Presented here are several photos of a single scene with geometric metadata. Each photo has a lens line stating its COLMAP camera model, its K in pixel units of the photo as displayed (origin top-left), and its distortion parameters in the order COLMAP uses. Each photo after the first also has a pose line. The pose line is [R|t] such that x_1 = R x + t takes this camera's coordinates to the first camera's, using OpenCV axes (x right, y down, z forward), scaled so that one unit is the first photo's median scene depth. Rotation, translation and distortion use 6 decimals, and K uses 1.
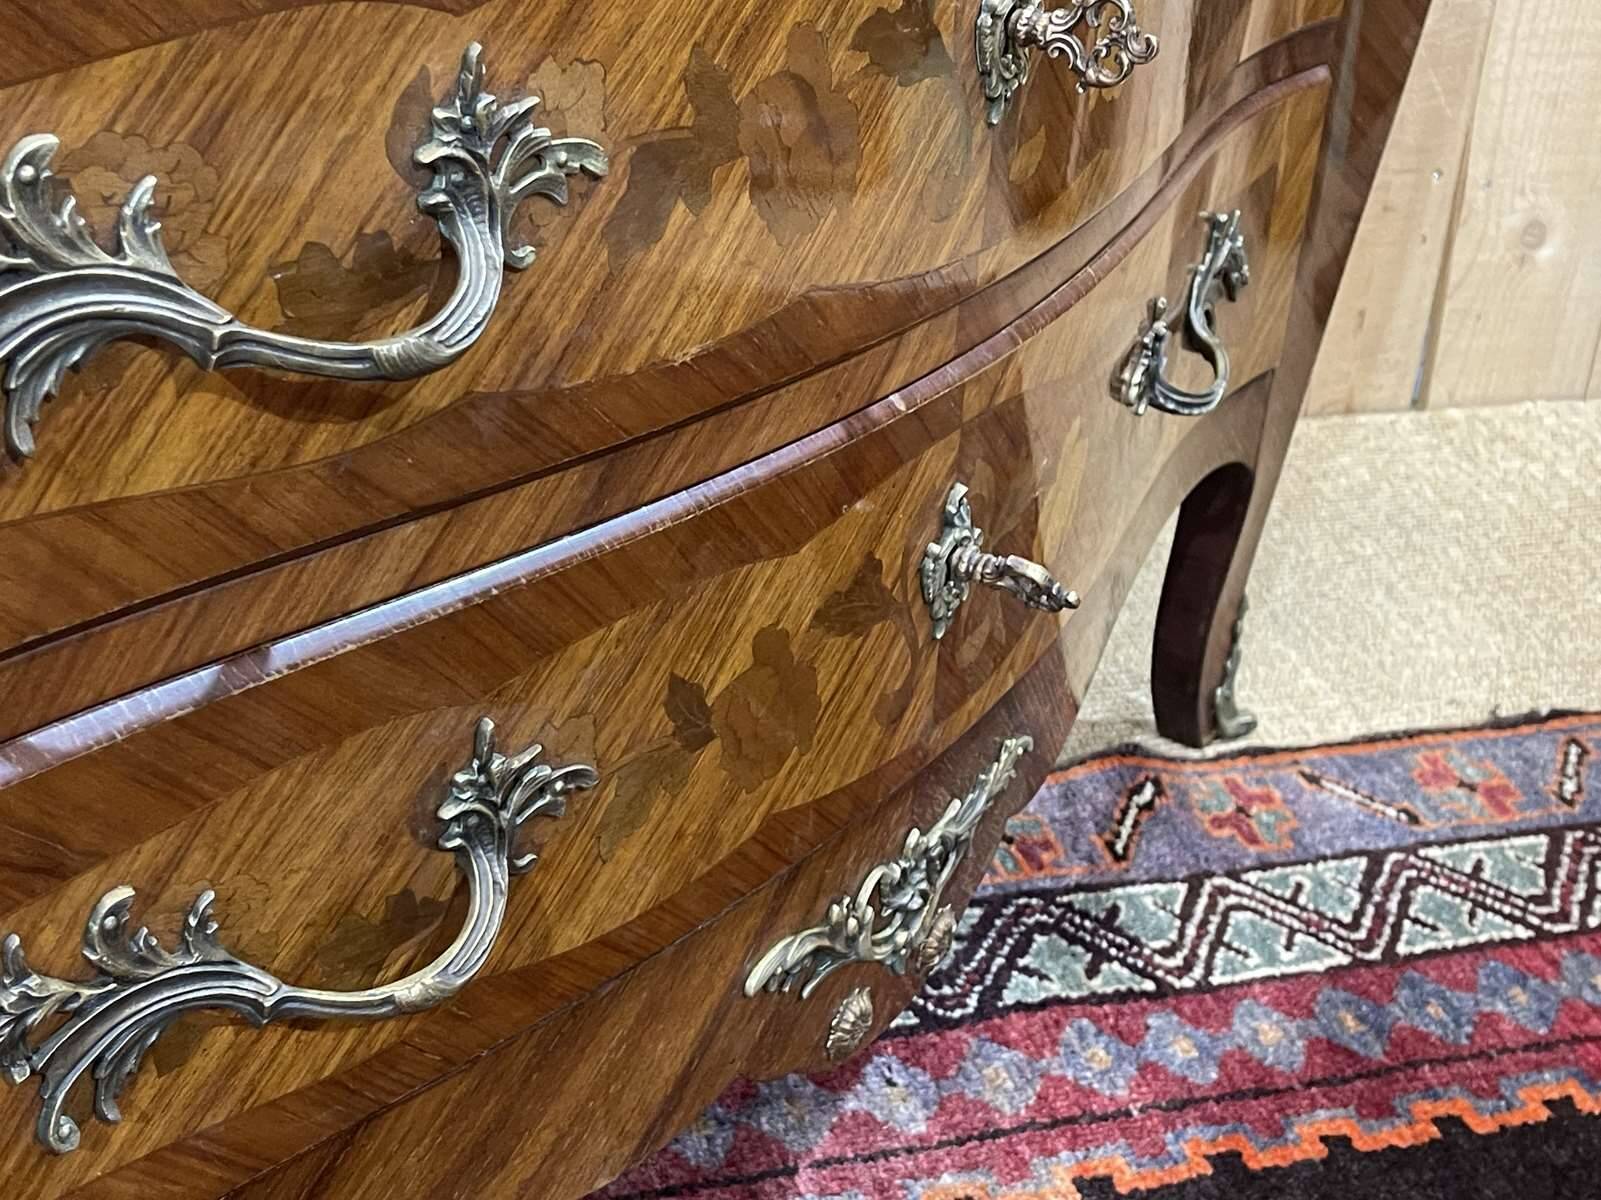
lens RADIAL K [[2176.3, 0, 808.3], [0, 2176.3, 617.2], [0, 0, 1]] dist [0.158721, -0.555670]
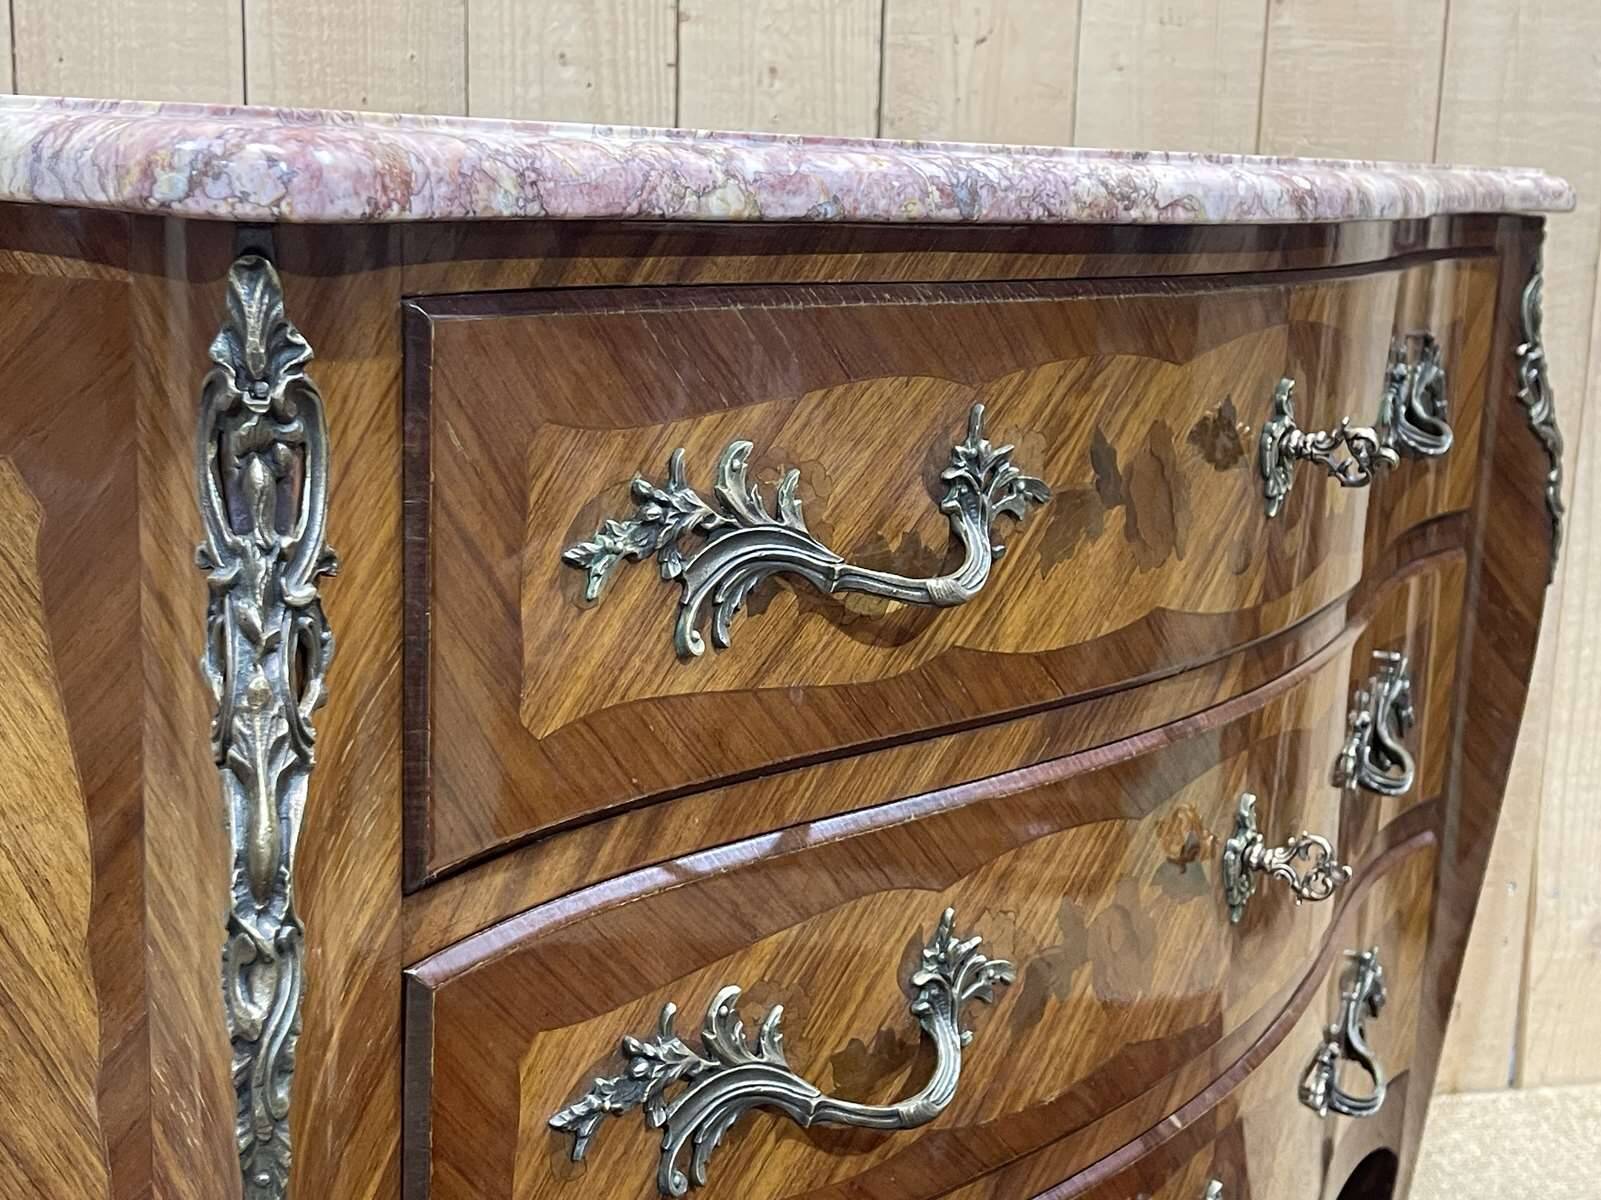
lens RADIAL K [[2177.1, 0, 813.4], [0, 2177.1, 609.9], [0, 0, 1]] dist [0.161275, -0.556753]
pose [[0.999792, -0.013539, -0.015220, -0.166730], [0.008505, 0.956369, -0.292037, -0.004805], [0.018510, 0.291847, 0.956286, -0.434151]]
